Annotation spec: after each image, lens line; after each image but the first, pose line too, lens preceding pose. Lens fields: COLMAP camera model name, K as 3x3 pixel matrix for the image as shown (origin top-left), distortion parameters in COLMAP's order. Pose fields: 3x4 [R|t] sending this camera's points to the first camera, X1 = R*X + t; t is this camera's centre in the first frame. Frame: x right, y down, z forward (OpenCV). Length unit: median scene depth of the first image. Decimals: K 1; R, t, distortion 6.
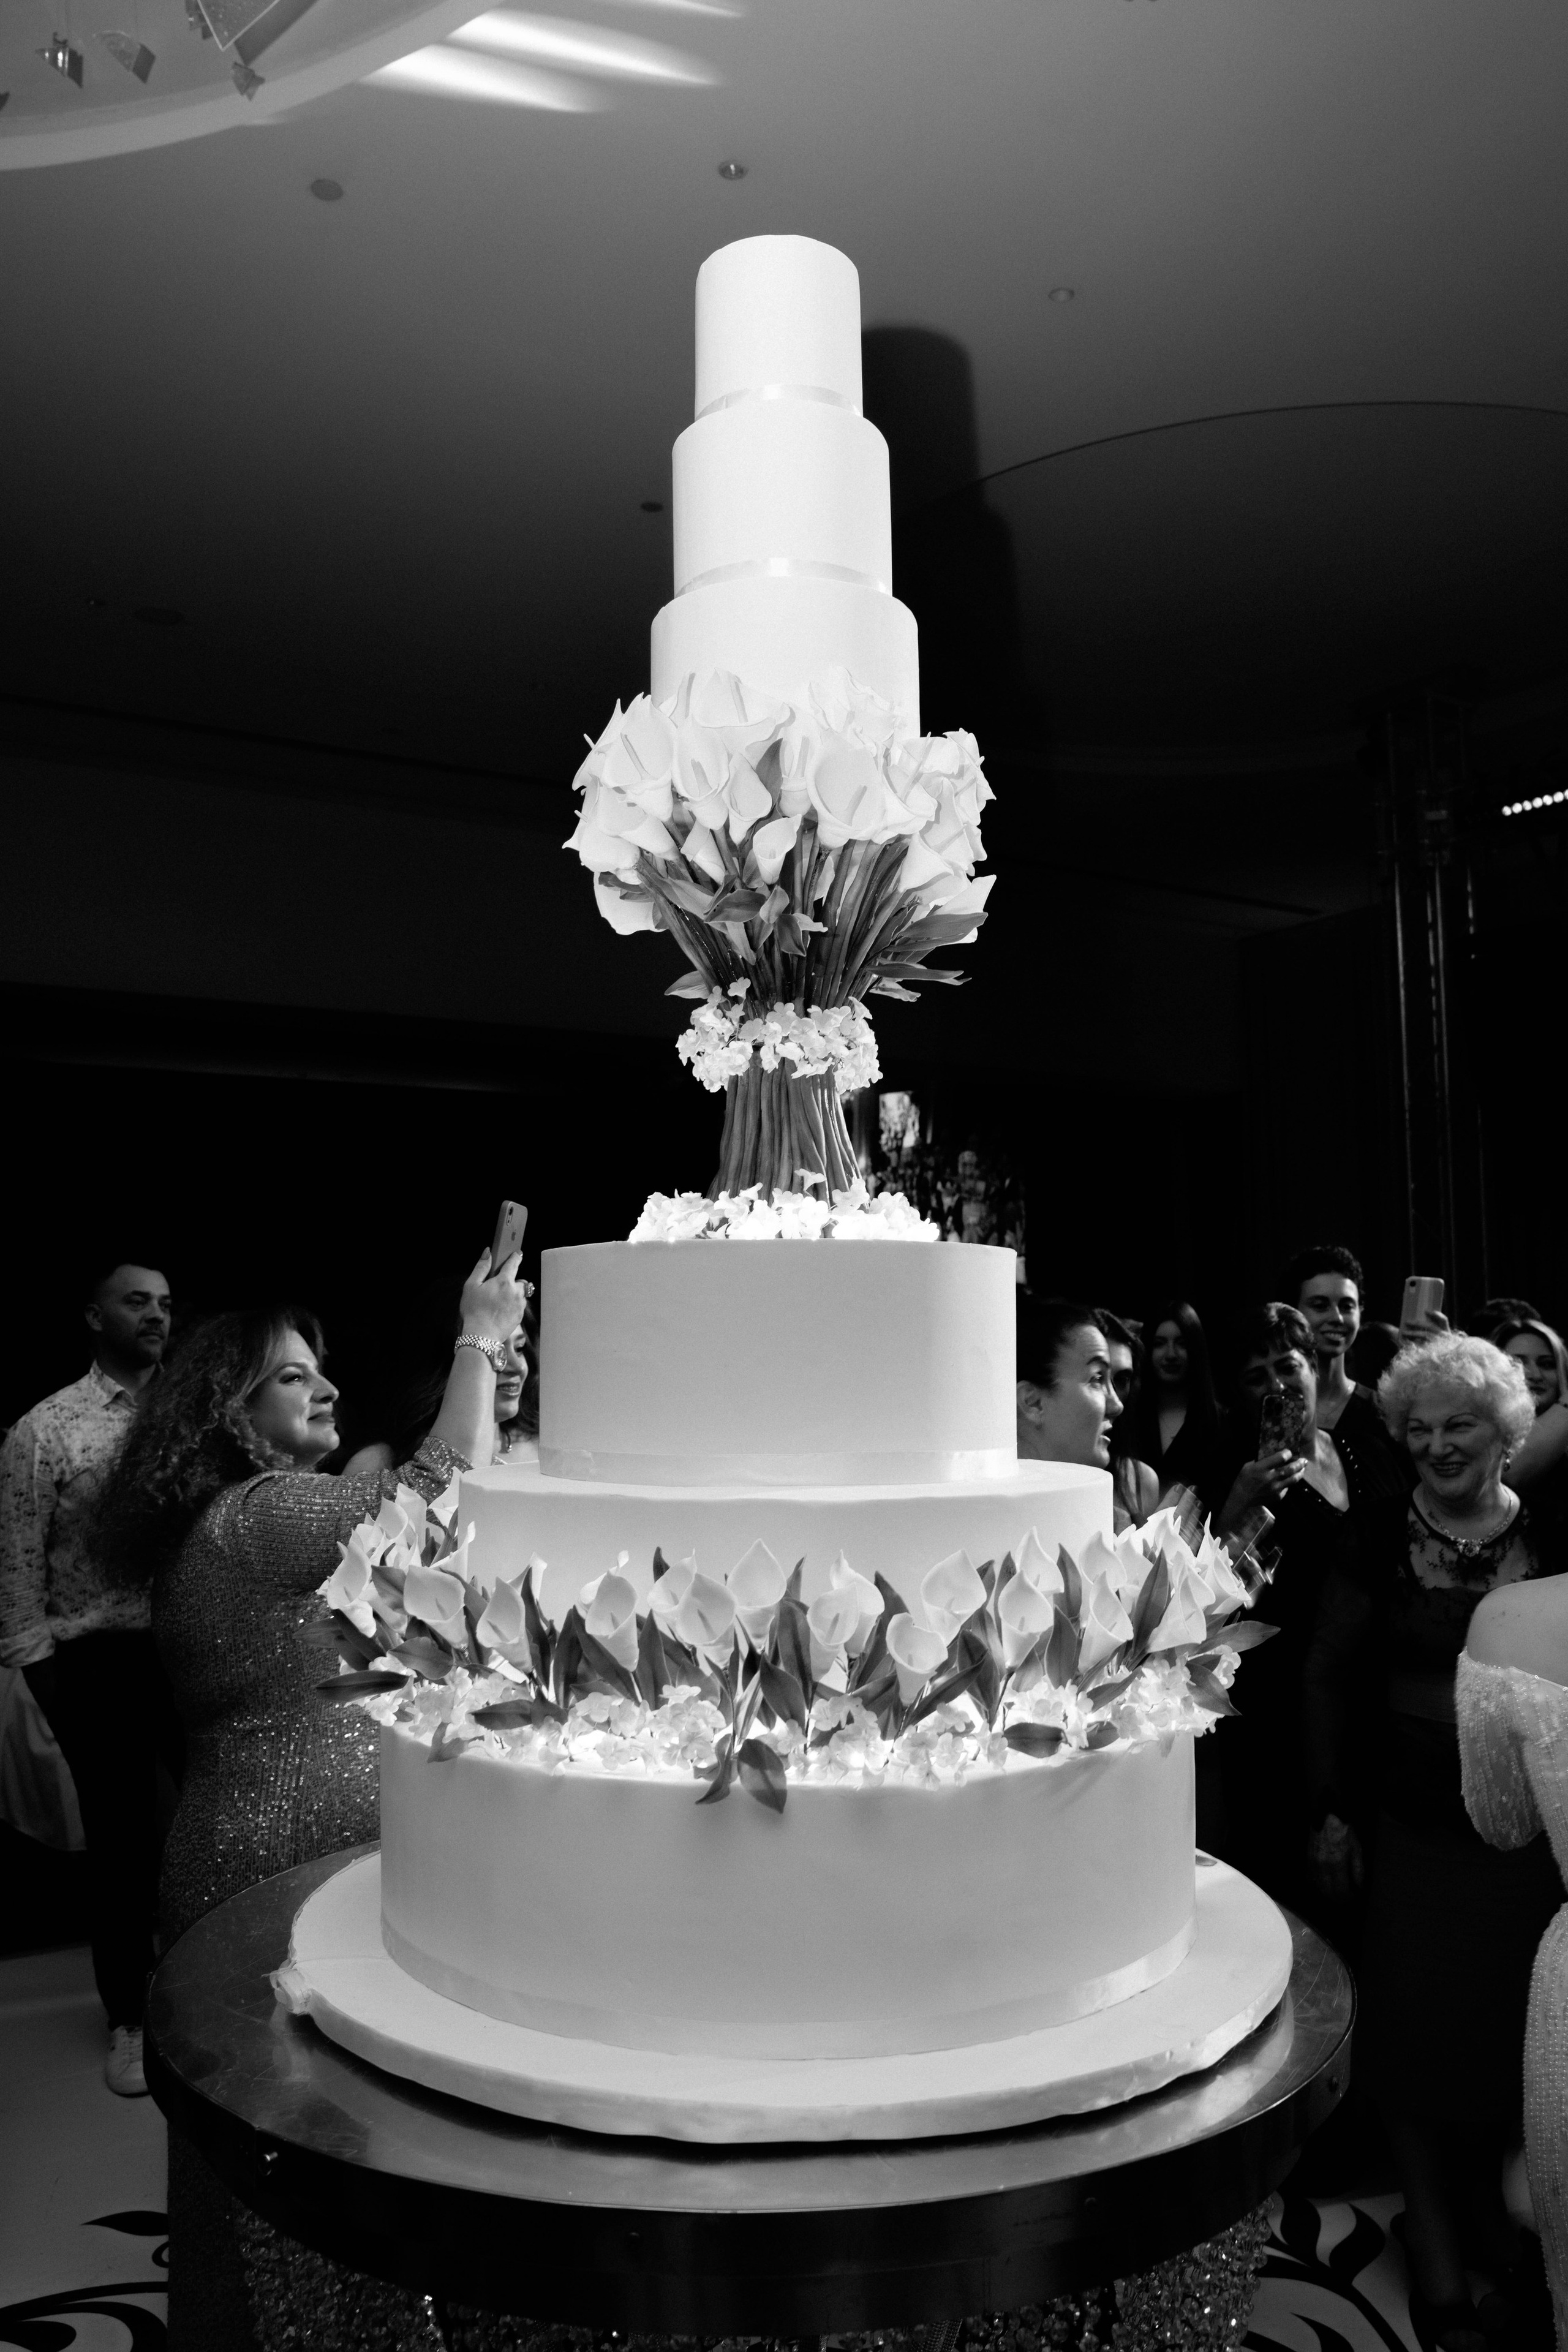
lens RADIAL K [[1806.0, 0, 784.0], [0, 1806.0, 1176.0], [0, 0, 1]] dist [-0.058285, 0.004686]
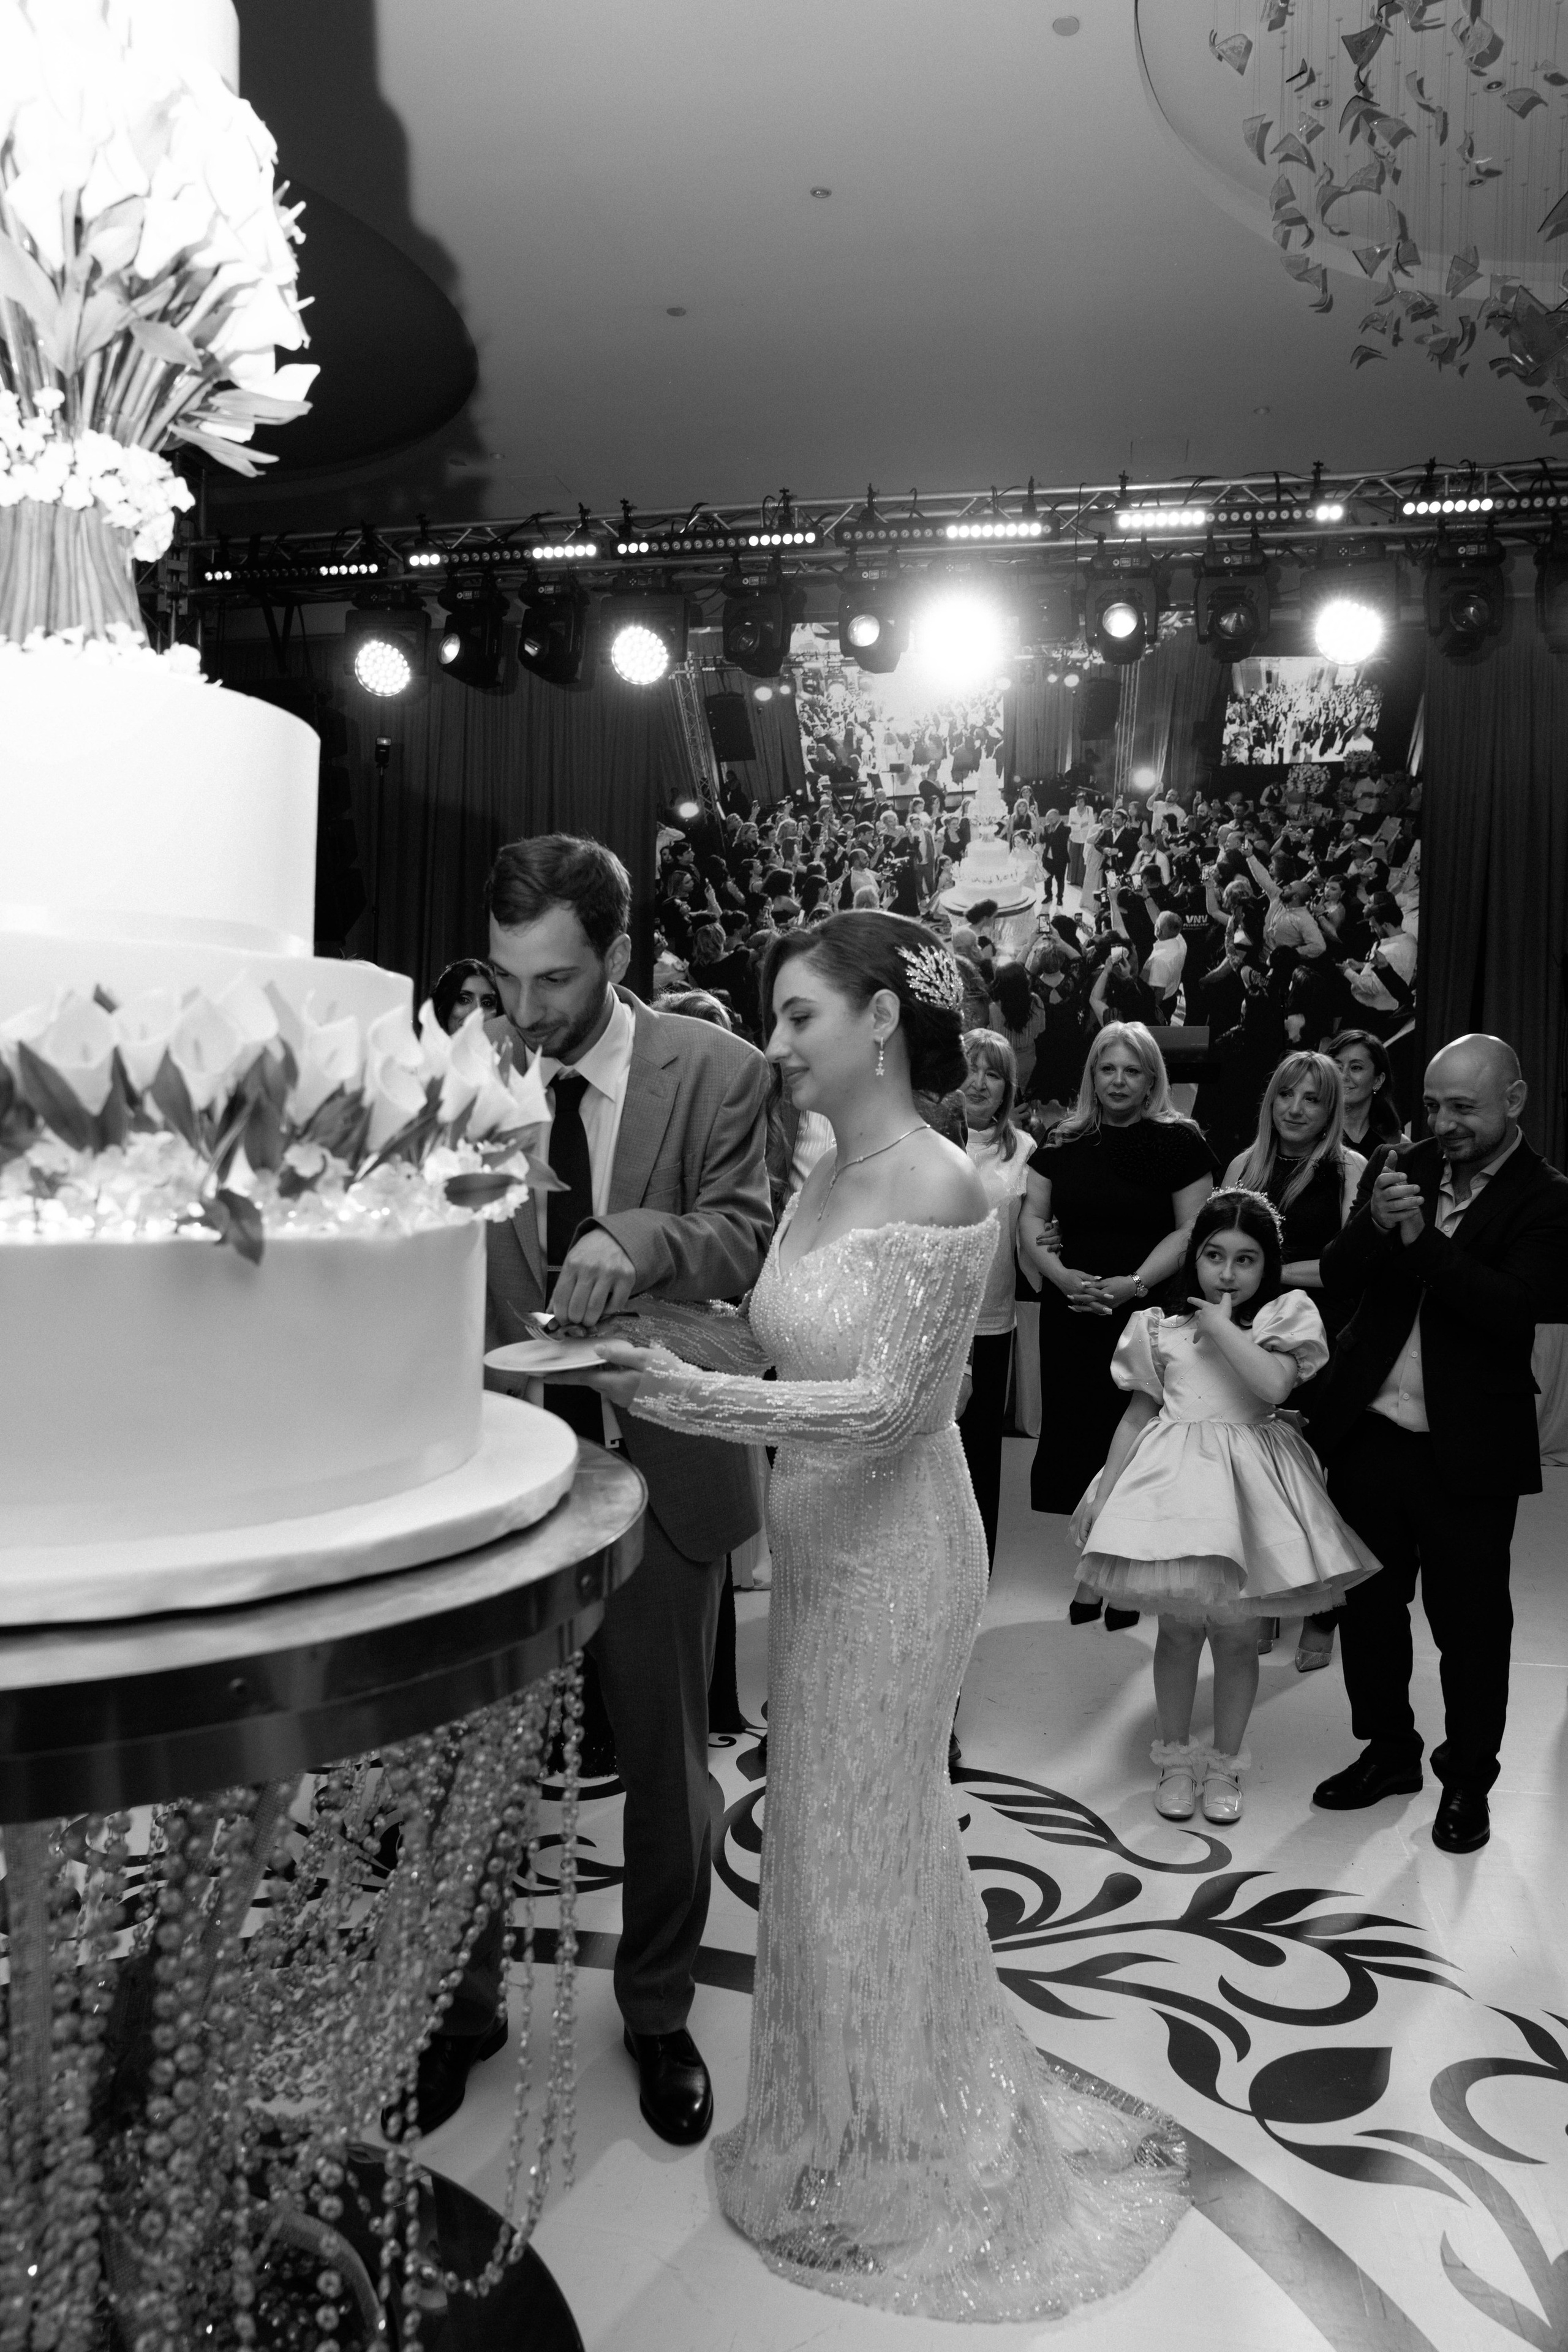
lens RADIAL K [[1639.2, 0, 789.2], [0, 1639.2, 1161.9], [0, 0, 1]] dist [-0.110564, 0.089787]
pose [[0.699336, -0.001524, 0.714791, -0.357892], [-0.091530, 0.991574, 0.091665, 0.174412], [-0.708908, -0.129530, 0.693305, 0.199858]]
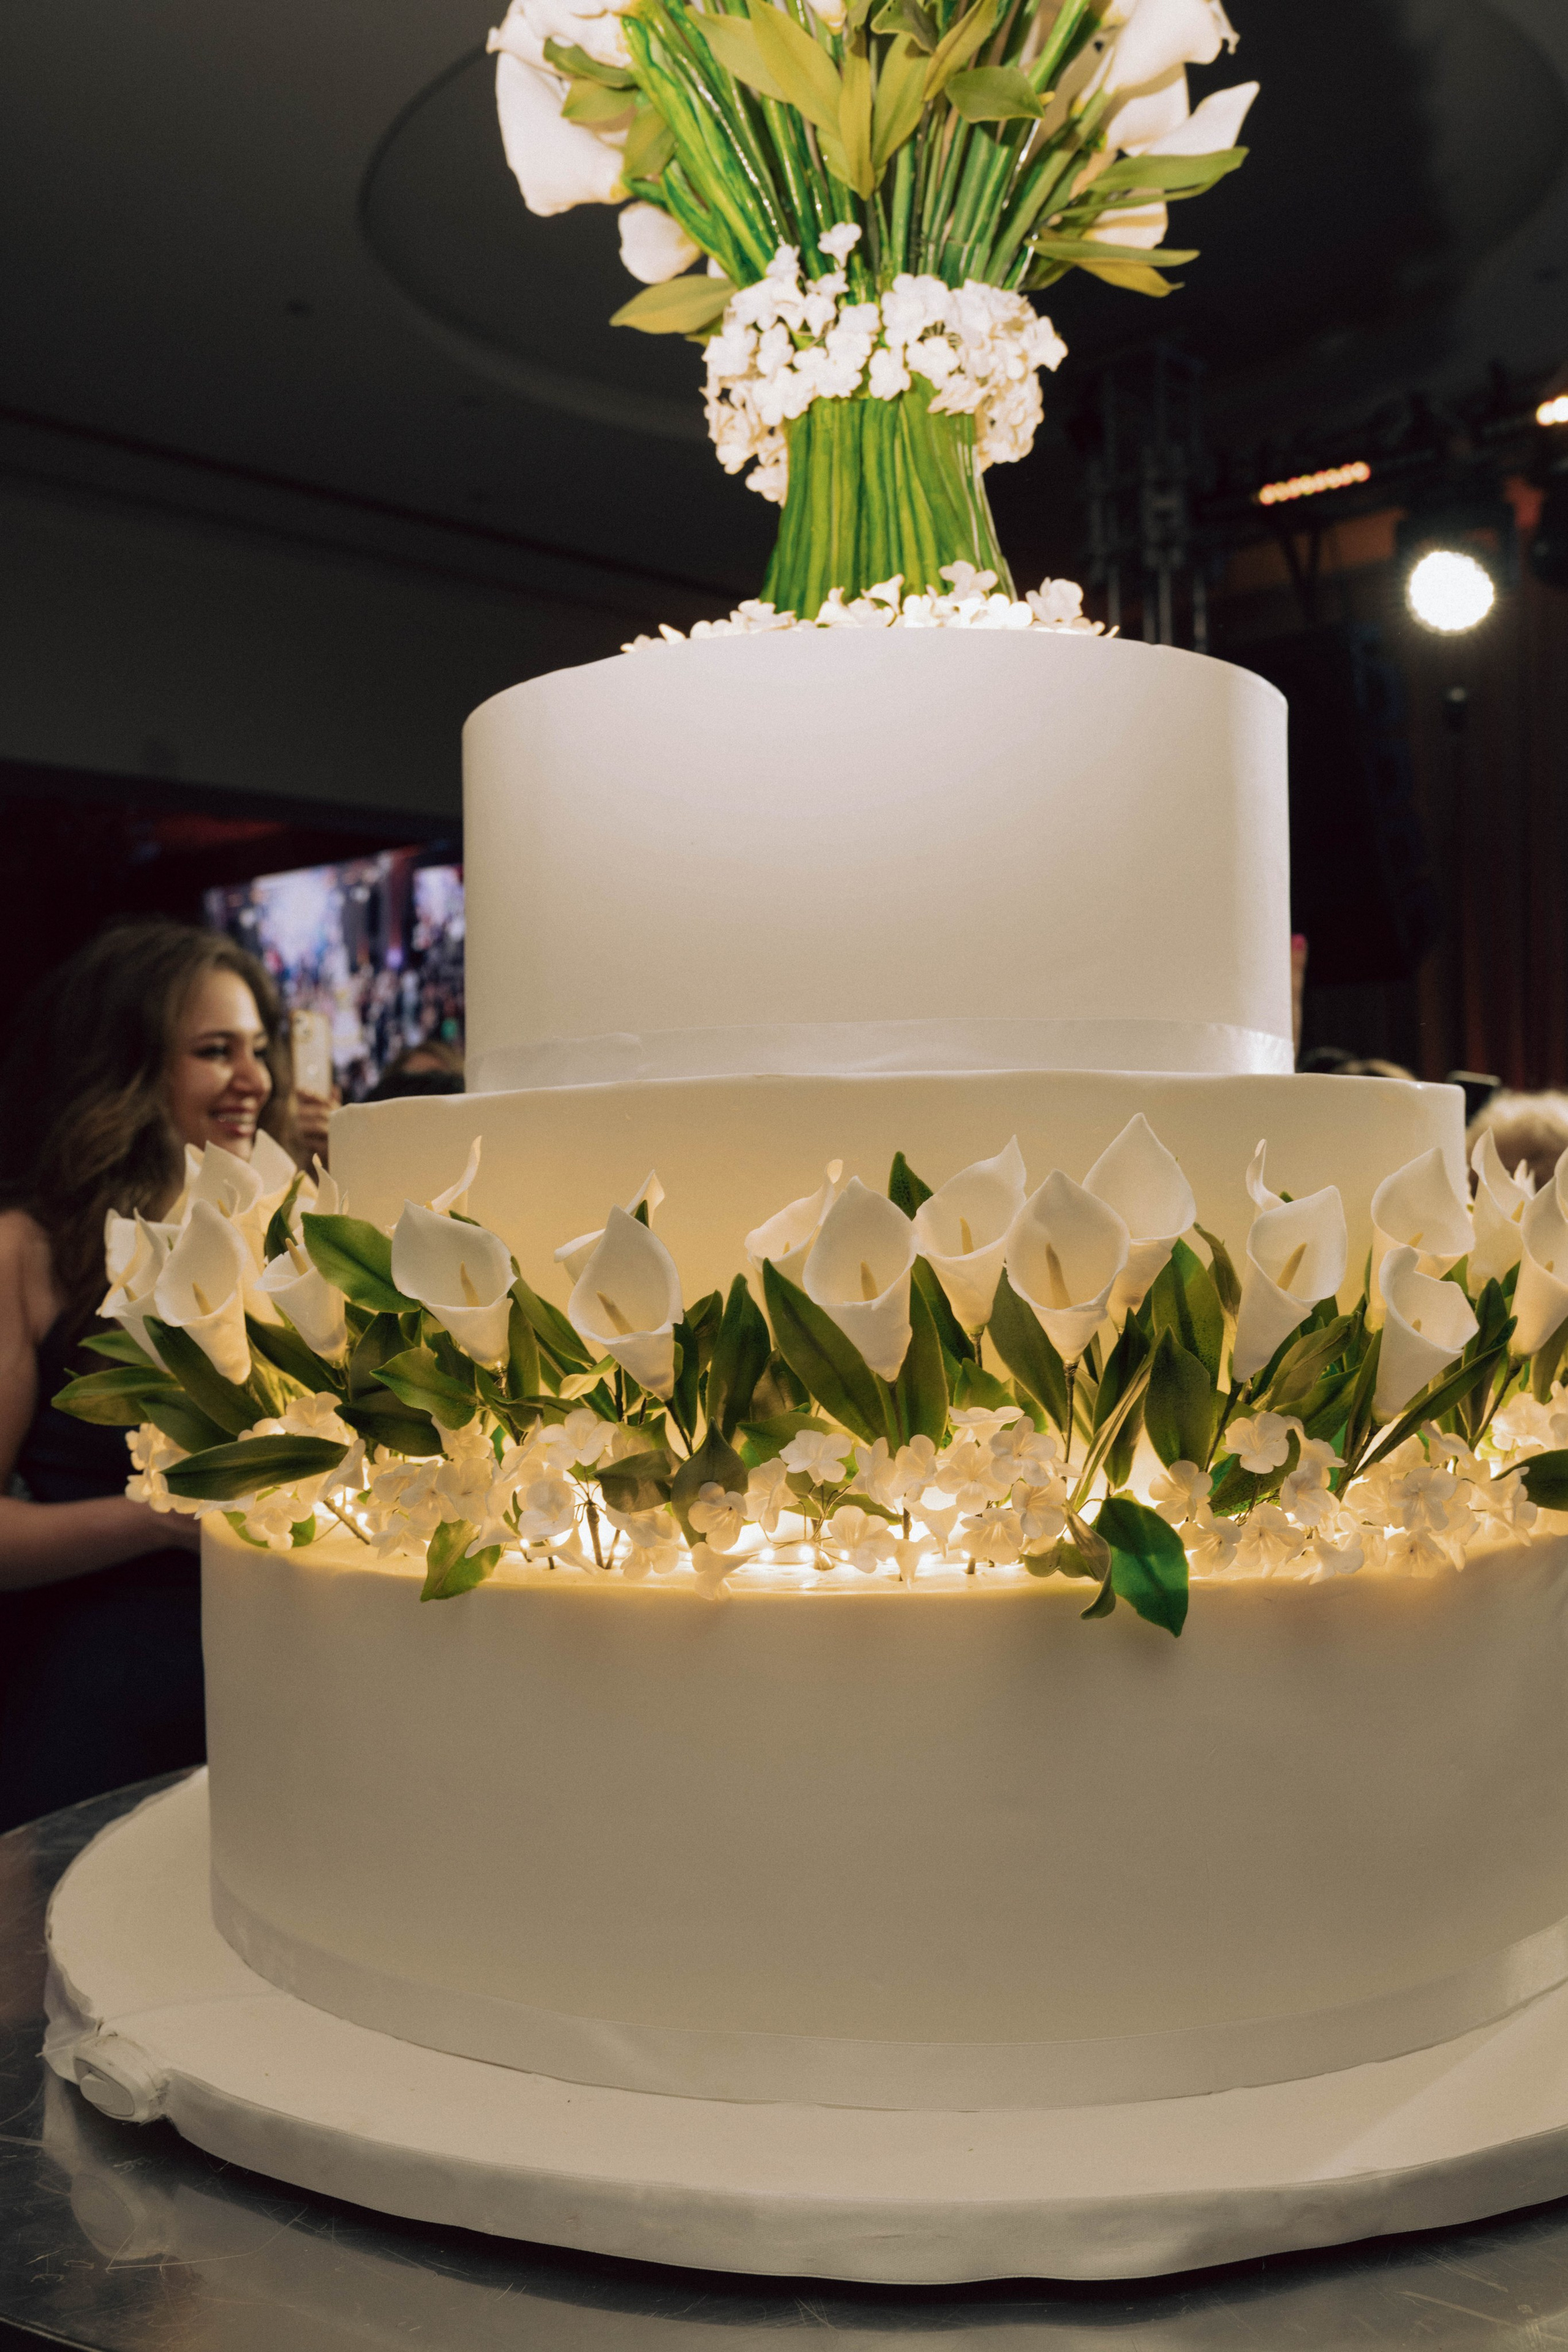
lens RADIAL K [[2178.2, 0, 784.0], [0, 2178.2, 1176.0], [0, 0, 1]] dist [-0.007655, 0.001602]
pose [[0.971527, -0.012612, 0.236594, -0.230256], [-0.006019, 0.996946, 0.077859, 0.150582], [-0.236853, -0.077066, 0.968484, 0.366489]]
